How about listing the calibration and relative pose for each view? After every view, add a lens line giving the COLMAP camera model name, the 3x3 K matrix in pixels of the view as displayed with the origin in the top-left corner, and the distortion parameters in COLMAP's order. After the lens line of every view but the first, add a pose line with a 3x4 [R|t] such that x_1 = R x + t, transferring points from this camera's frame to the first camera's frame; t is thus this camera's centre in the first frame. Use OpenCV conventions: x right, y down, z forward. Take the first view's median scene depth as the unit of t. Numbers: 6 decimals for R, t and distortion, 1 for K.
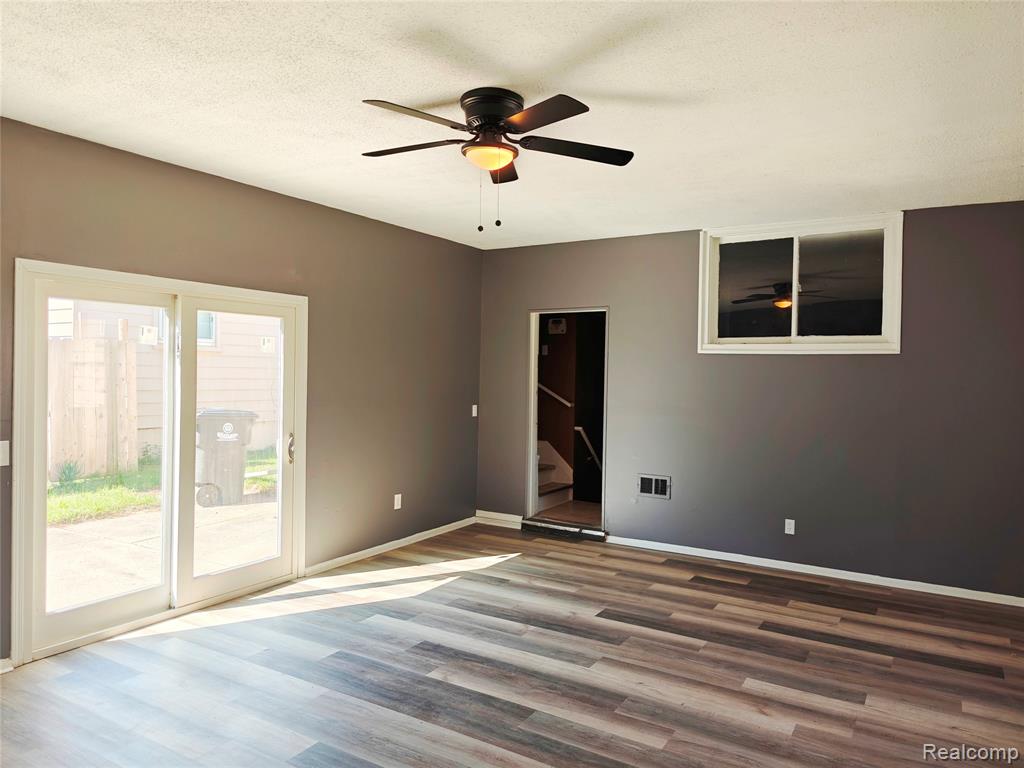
lens RADIAL K [[719.6, 0, 517.2], [0, 719.6, 386.2], [0, 0, 1]] dist [0.015706, -0.008789]
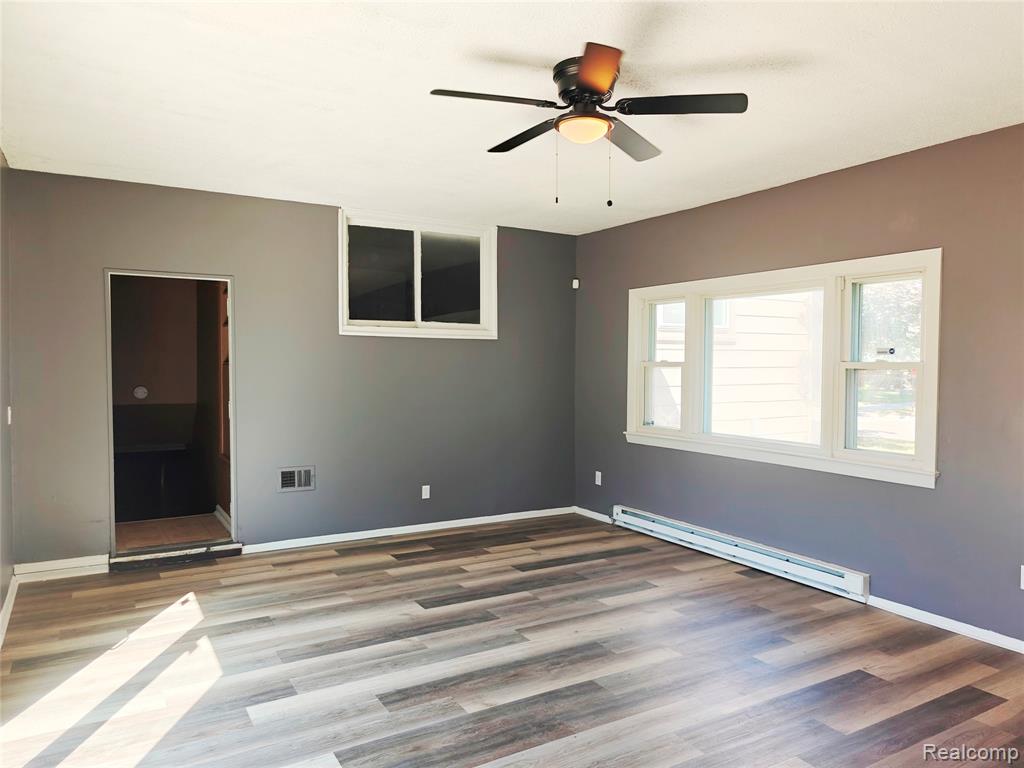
lens RADIAL K [[719.6, 0, 517.2], [0, 719.6, 386.2], [0, 0, 1]] dist [0.015706, -0.008789]
pose [[0.451610, -0.042032, 0.891225, -0.653801], [0.020457, 0.999115, 0.036755, -0.008889], [-0.891981, 0.001633, 0.452070, 0.442483]]
